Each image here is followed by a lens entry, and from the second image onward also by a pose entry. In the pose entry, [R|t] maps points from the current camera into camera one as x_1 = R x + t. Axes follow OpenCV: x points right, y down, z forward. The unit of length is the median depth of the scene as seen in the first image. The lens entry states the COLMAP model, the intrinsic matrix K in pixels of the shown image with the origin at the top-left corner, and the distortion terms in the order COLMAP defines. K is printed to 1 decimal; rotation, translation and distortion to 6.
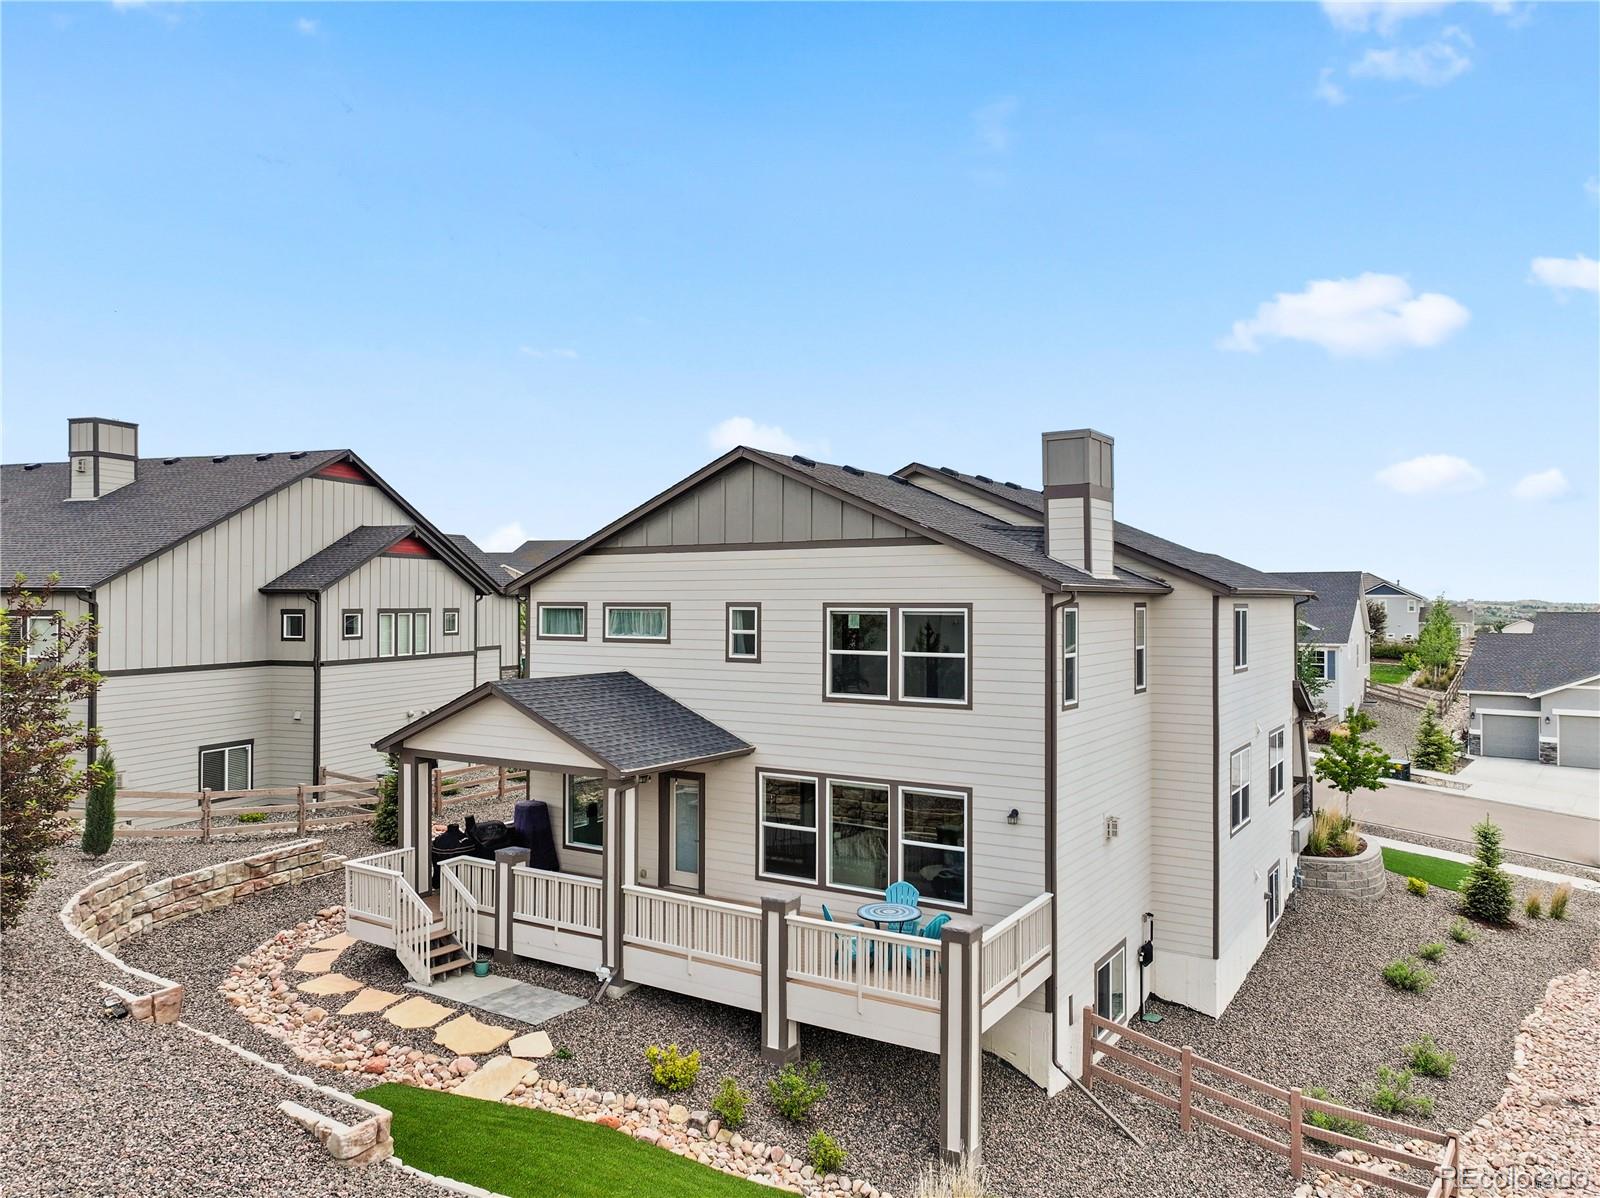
lens RADIAL K [[1122.4, 0, 800.0], [0, 1122.4, 599.0], [0, 0, 1]] dist [0.011393, 0.004402]
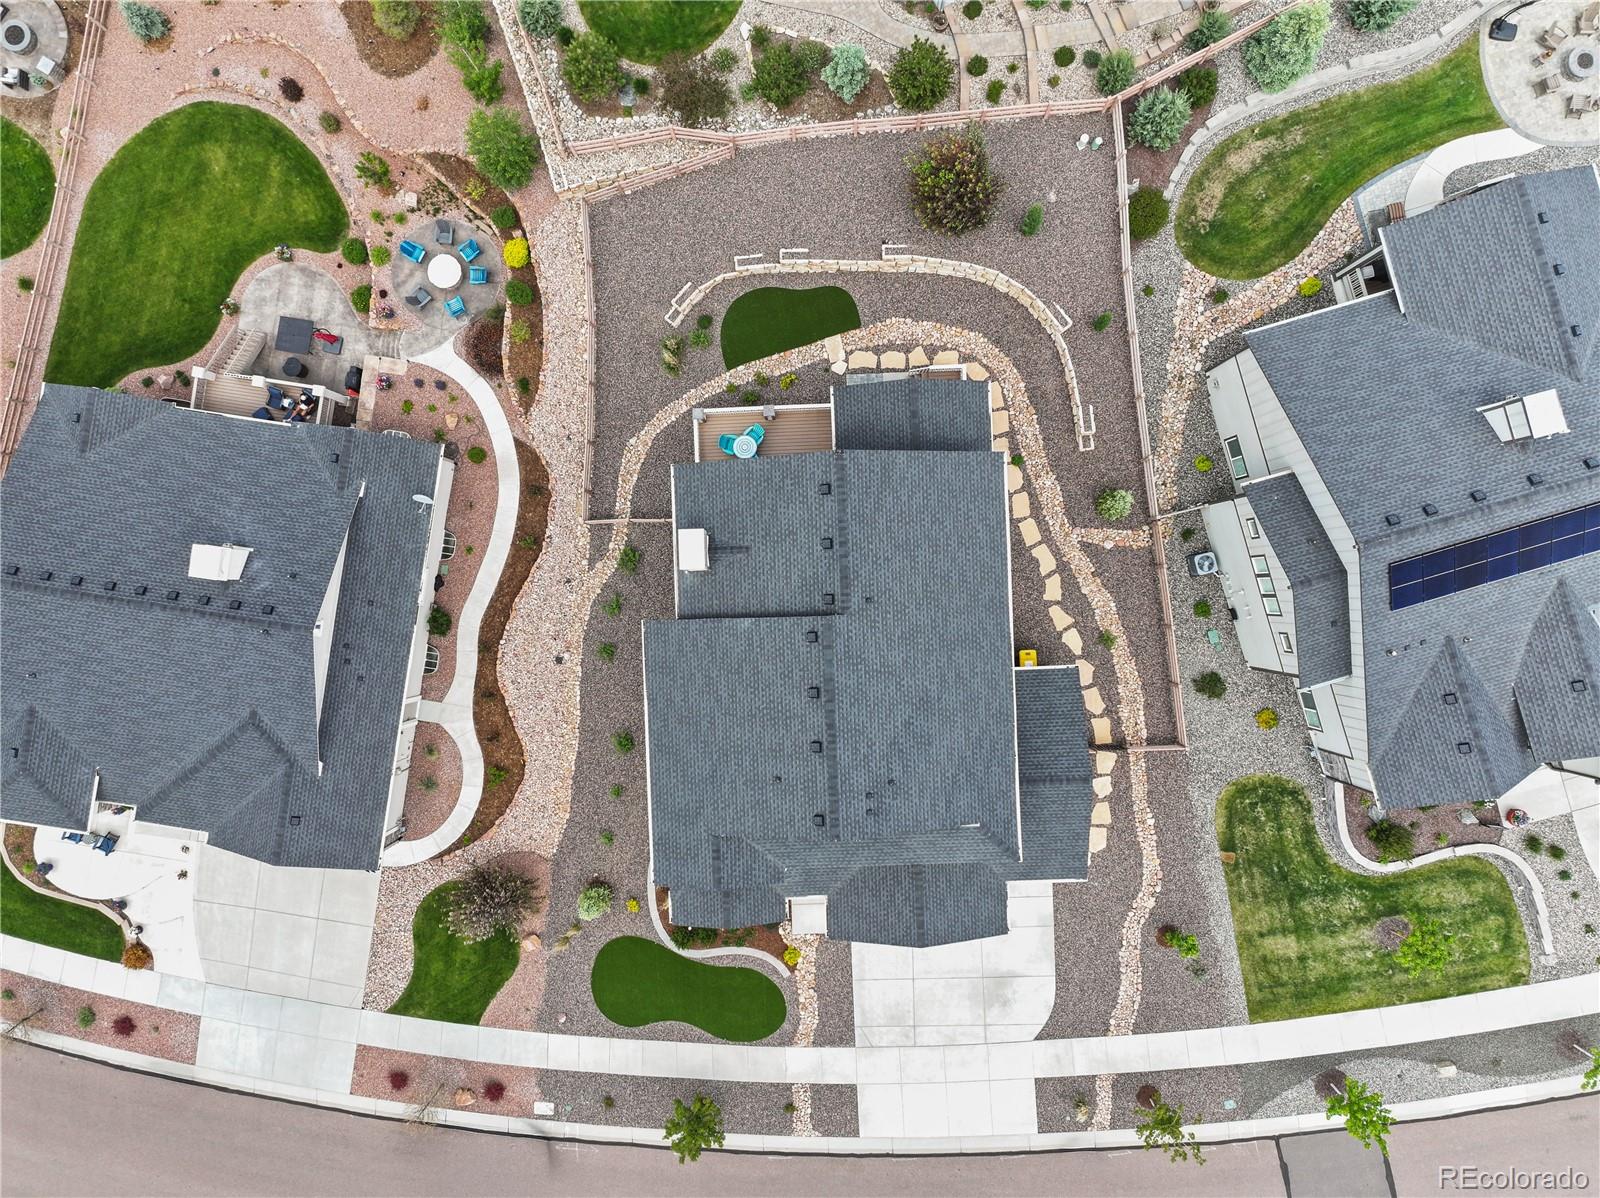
lens RADIAL K [[1122.4, 0, 800.0], [0, 1122.4, 599.0], [0, 0, 1]] dist [0.011393, 0.004402]
pose [[-0.823525, 0.567217, 0.008457, 0.144778], [0.007822, -0.003553, 0.999963, -2.240112], [0.567226, 0.823561, -0.001511, 1.280848]]
